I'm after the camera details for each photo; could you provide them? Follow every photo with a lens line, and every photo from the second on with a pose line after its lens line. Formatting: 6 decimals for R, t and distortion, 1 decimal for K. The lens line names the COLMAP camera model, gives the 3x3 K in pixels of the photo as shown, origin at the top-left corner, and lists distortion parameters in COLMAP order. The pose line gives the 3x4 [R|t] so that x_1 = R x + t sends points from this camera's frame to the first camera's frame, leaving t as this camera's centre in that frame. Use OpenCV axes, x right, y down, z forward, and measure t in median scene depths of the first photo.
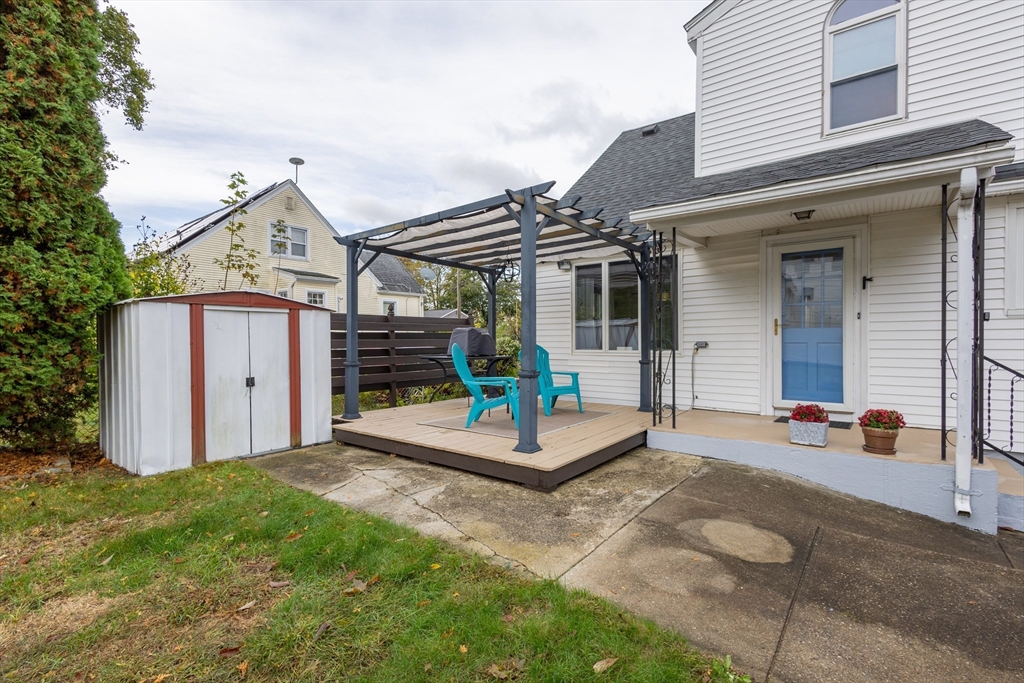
lens RADIAL K [[474.2, 0, 516.3], [0, 474.2, 342.1], [0, 0, 1]] dist [0.014453, -0.005477]
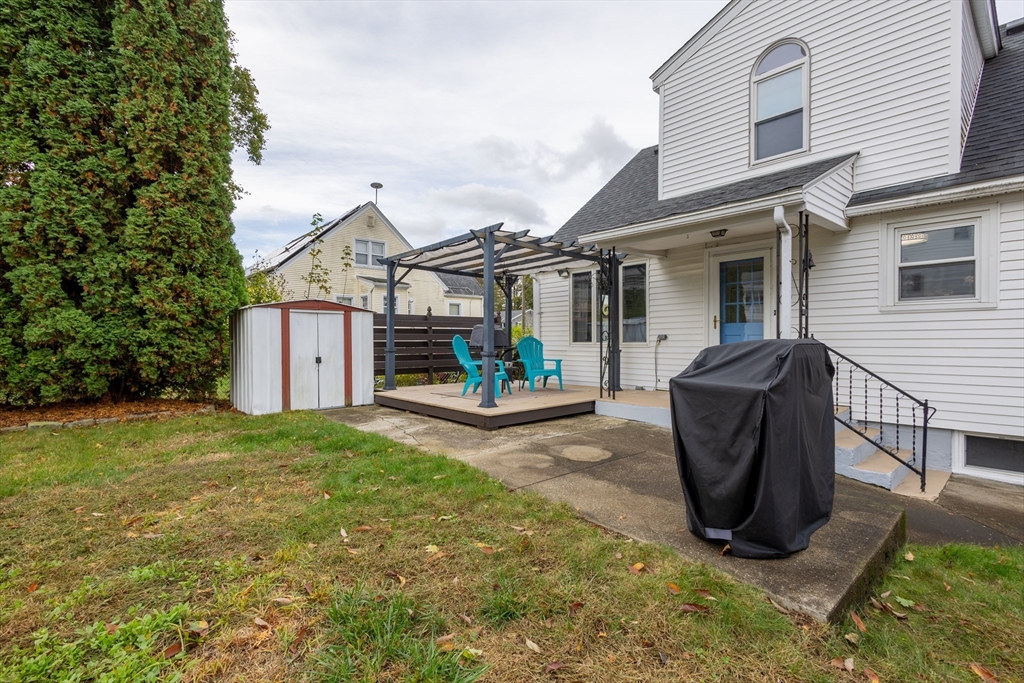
lens RADIAL K [[474.2, 0, 514.7], [0, 474.2, 342.7], [0, 0, 1]] dist [0.014453, -0.005477]
pose [[0.984249, 0.003465, -0.176752, 0.278274], [-0.003332, 0.999994, 0.001048, 0.022818], [0.176754, -0.000443, 0.984255, -0.322624]]
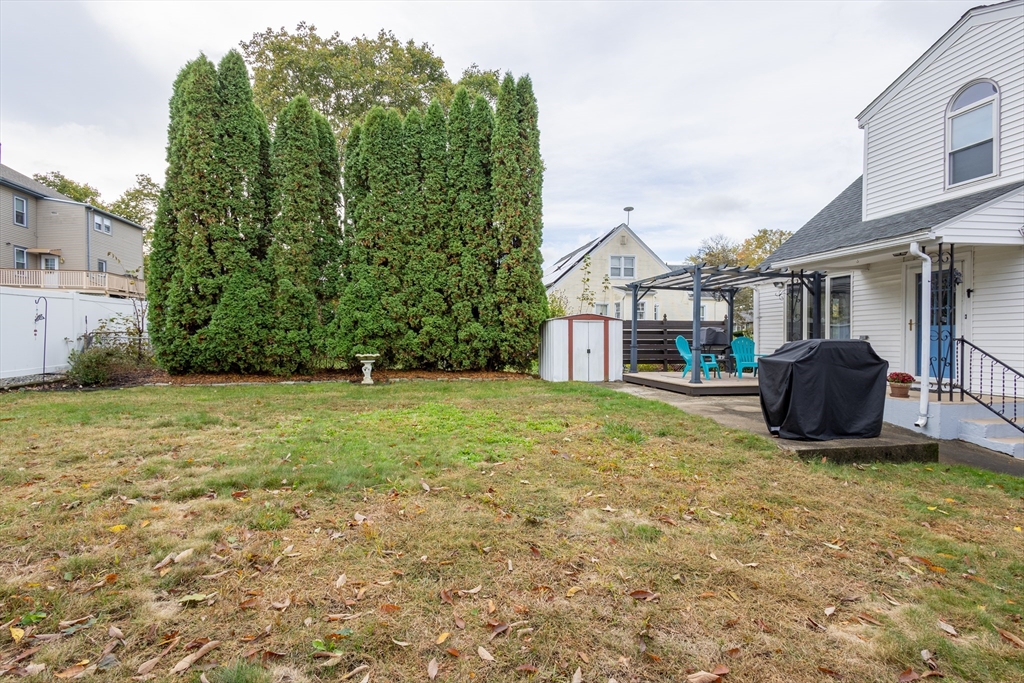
lens RADIAL K [[474.2, 0, 509.0], [0, 474.2, 343.7], [0, 0, 1]] dist [0.014453, -0.005477]
pose [[0.758768, 0.013340, -0.651224, 0.618322], [-0.010323, 0.999911, 0.008455, 0.026812], [0.651279, 0.000308, 0.758838, -0.960532]]
